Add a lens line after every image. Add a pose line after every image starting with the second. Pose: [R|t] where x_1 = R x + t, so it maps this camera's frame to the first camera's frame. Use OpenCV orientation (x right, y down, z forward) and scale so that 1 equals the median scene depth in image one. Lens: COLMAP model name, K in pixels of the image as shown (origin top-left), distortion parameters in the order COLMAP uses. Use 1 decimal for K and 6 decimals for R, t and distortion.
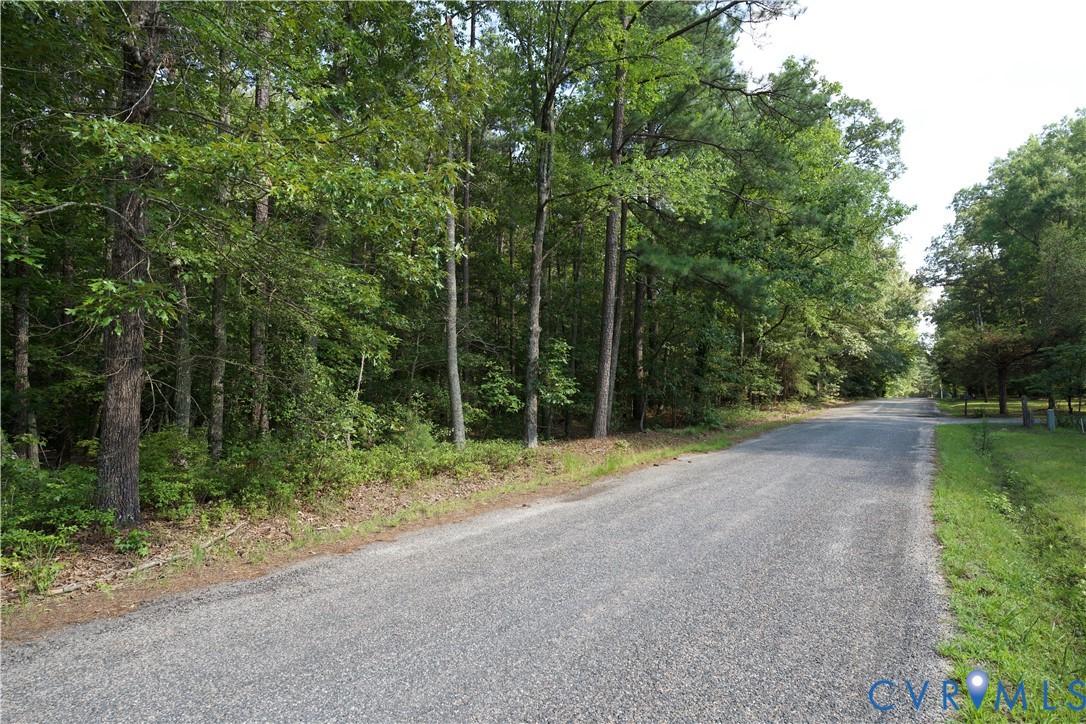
lens RADIAL K [[590.6, 0, 540.3], [0, 590.6, 360.0], [0, 0, 1]] dist [-0.060087, 0.042139]
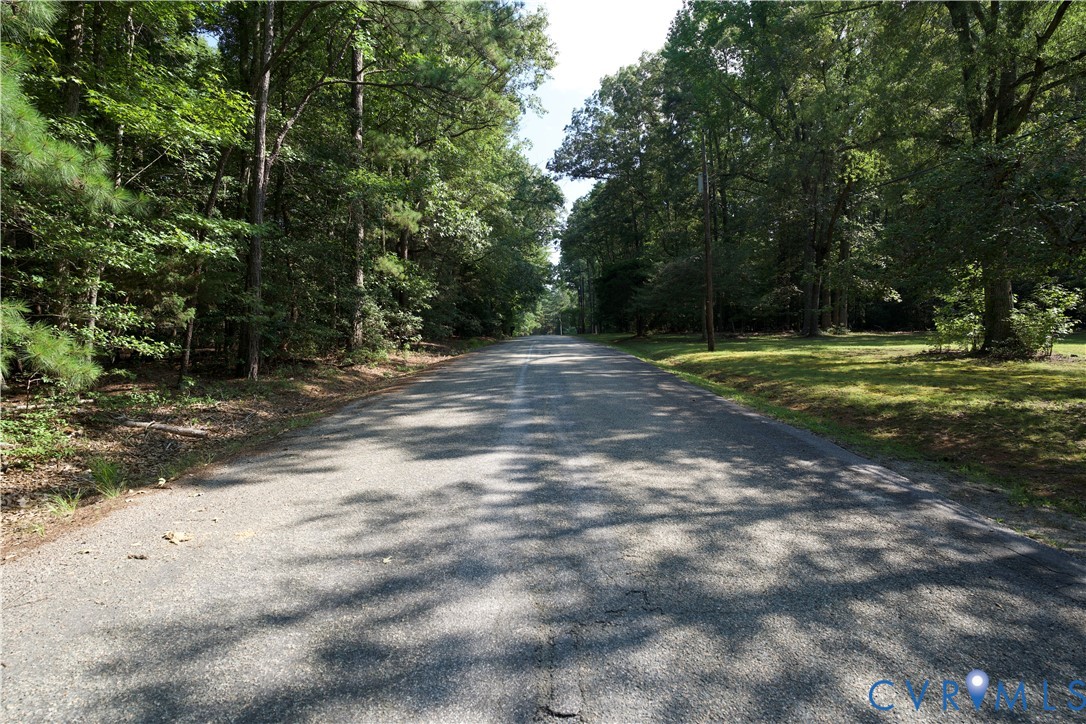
lens RADIAL K [[590.6, 0, 540.3], [0, 590.6, 360.0], [0, 0, 1]] dist [-0.060087, 0.042139]
pose [[0.834199, -0.051633, 0.549041, 0.233720], [-0.005708, 0.994745, 0.102222, 0.020815], [-0.551434, -0.088407, 0.829521, 0.400971]]
